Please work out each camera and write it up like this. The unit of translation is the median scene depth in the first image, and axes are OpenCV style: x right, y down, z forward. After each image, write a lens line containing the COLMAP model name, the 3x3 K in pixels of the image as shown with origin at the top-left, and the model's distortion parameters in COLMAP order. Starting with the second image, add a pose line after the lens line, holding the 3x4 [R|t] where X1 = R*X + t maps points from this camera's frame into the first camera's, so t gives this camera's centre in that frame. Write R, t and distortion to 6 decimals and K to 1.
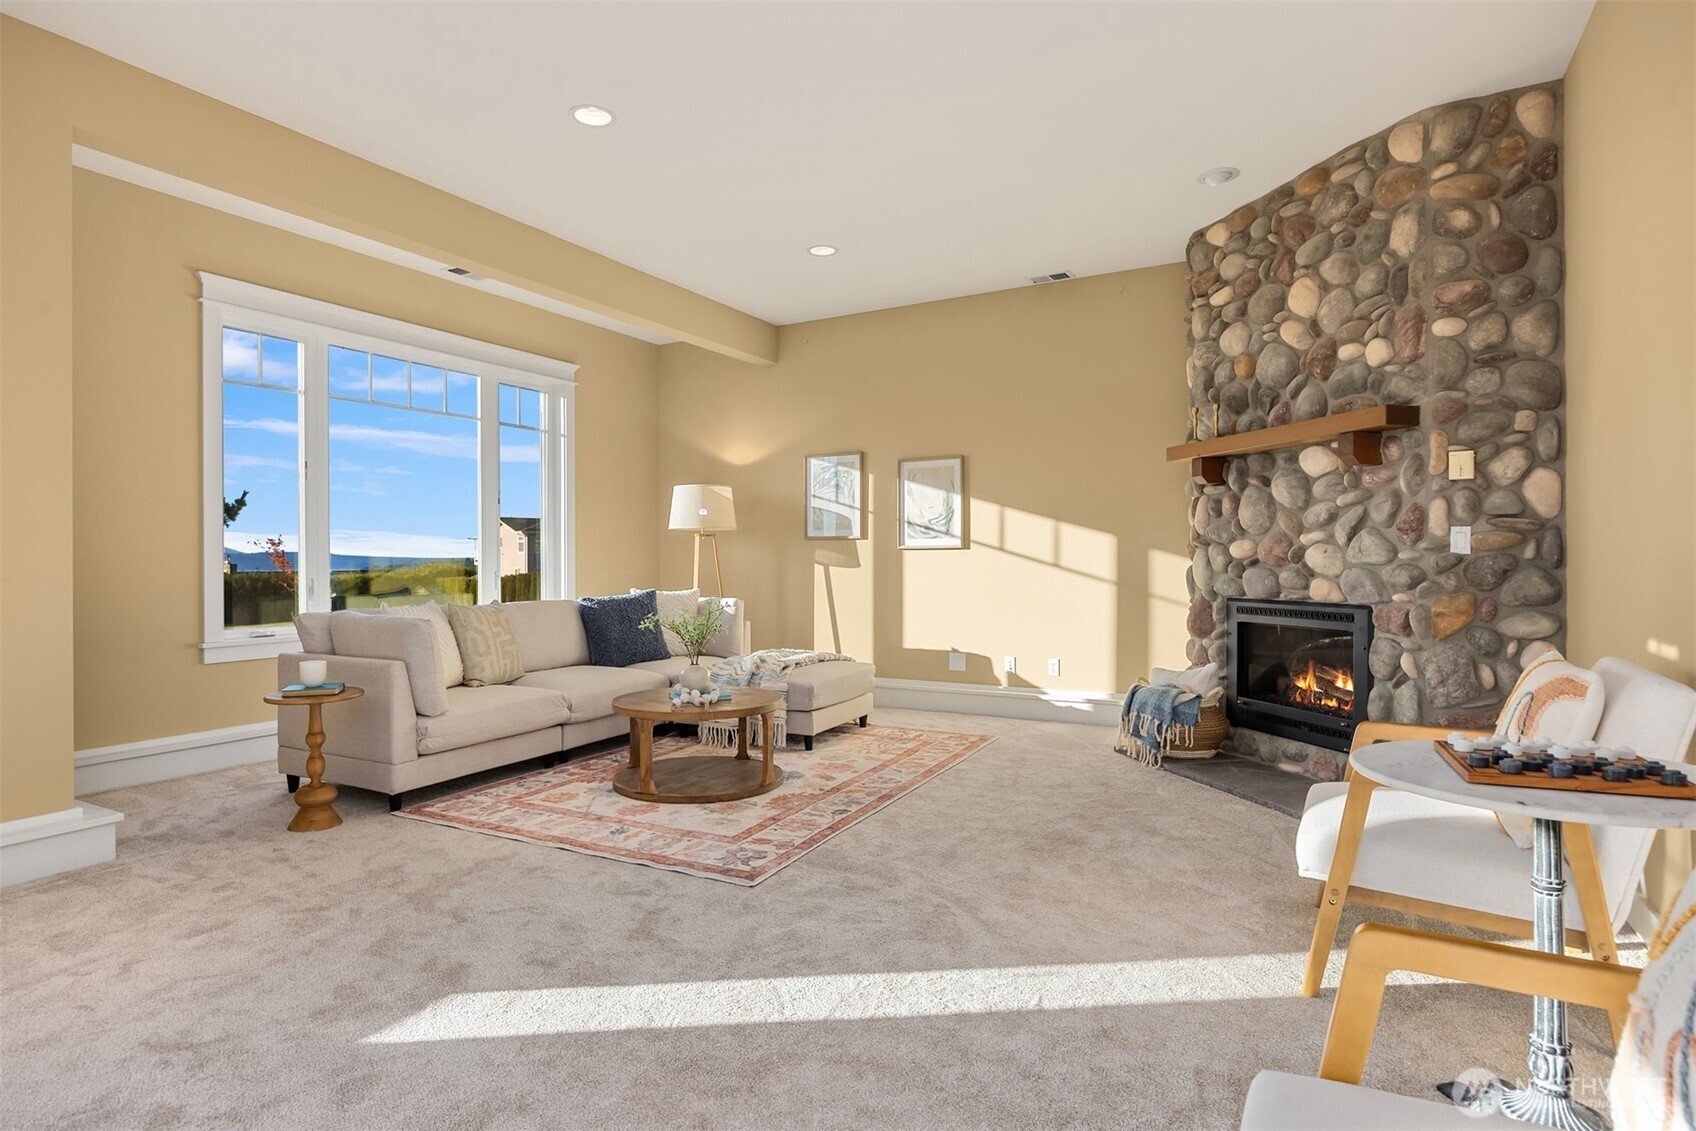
lens RADIAL K [[919.2, 0, 847.4], [0, 919.2, 562.2], [0, 0, 1]] dist [0.004083, -0.000005]
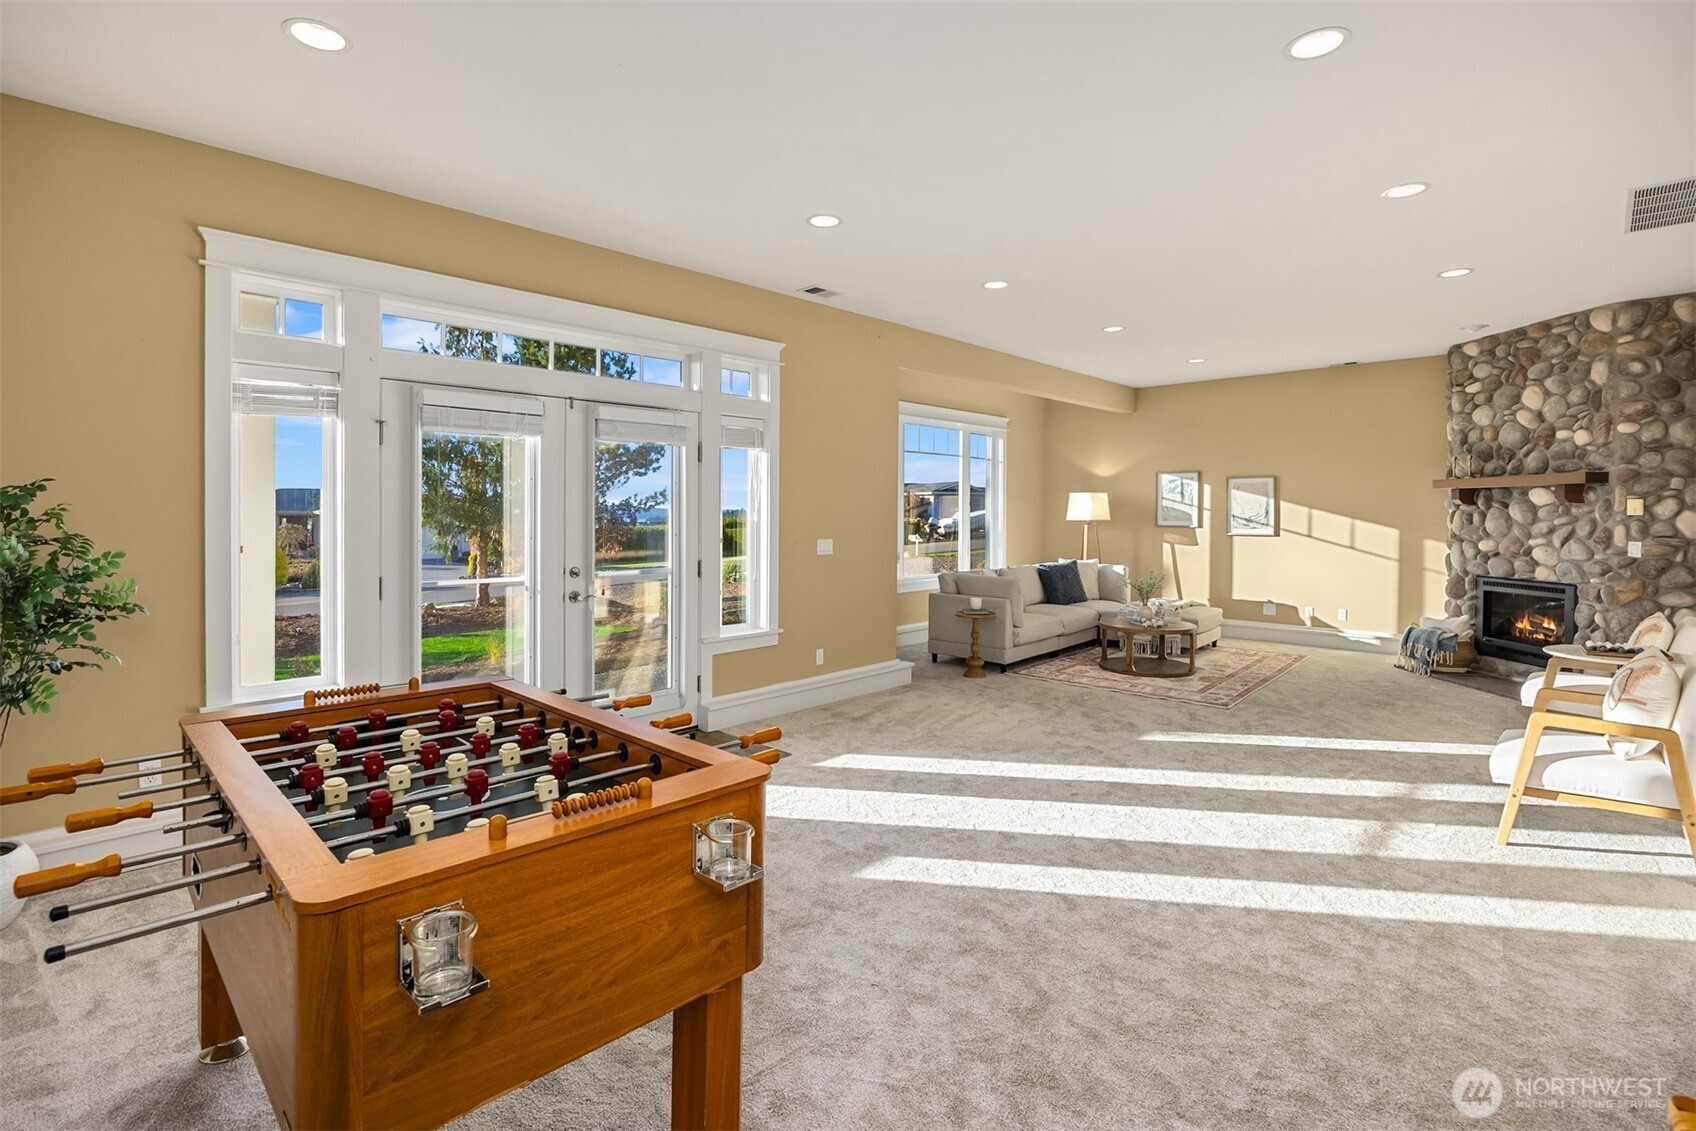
lens RADIAL K [[793.9, 0, 859.2], [0, 793.9, 521.7], [0, 0, 1]] dist [-0.003889, 0.000784]
pose [[0.967583, 0.006952, -0.252459, -0.299931], [-0.005044, 0.999954, 0.008204, -0.064261], [0.252504, -0.006665, 0.967573, -0.651404]]
